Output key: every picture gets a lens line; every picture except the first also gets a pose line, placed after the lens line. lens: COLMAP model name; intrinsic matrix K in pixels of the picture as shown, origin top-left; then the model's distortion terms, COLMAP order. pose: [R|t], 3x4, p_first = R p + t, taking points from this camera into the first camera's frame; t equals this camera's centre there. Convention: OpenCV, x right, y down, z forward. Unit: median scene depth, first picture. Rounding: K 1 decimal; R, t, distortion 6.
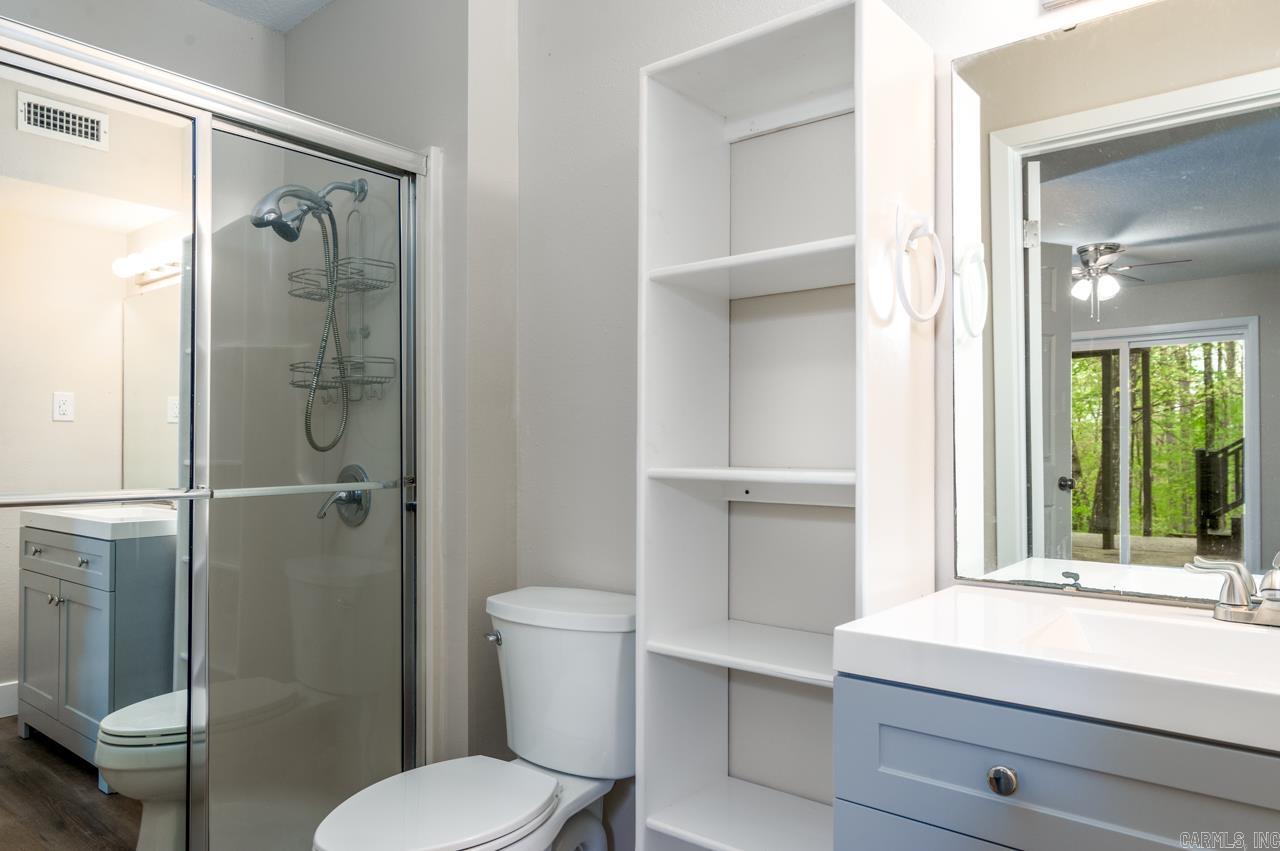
lens RADIAL K [[881.3, 0, 640.0], [0, 881.3, 425.5], [0, 0, 1]] dist [-0.000995, 0.001213]
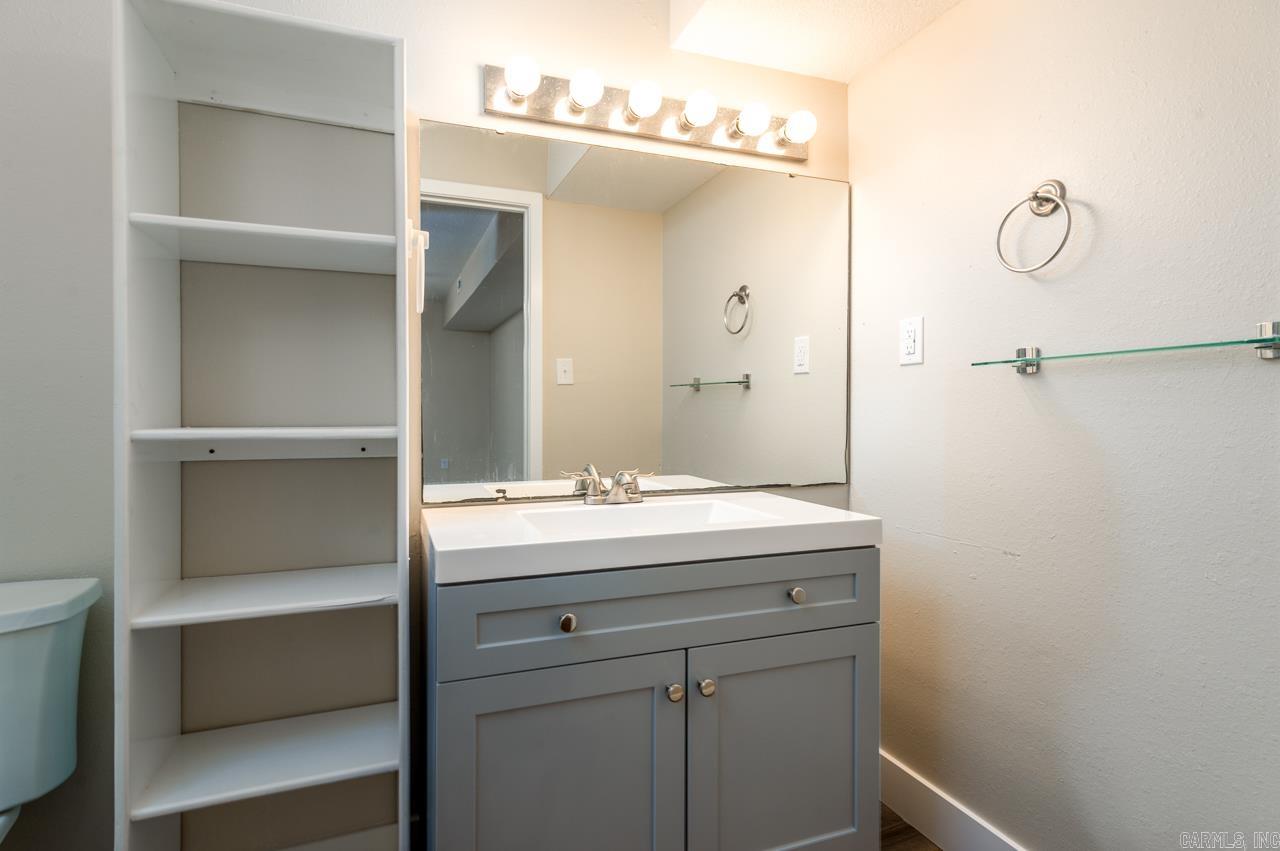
lens RADIAL K [[621.8, 0, 636.5], [0, 621.8, 408.8], [0, 0, 1]] dist [0.003672, 0.001188]
pose [[0.477948, 0.000316, 0.878388, -0.355691], [-0.023409, 0.999649, 0.012378, 0.006132], [-0.878076, -0.026478, 0.477788, 0.271214]]
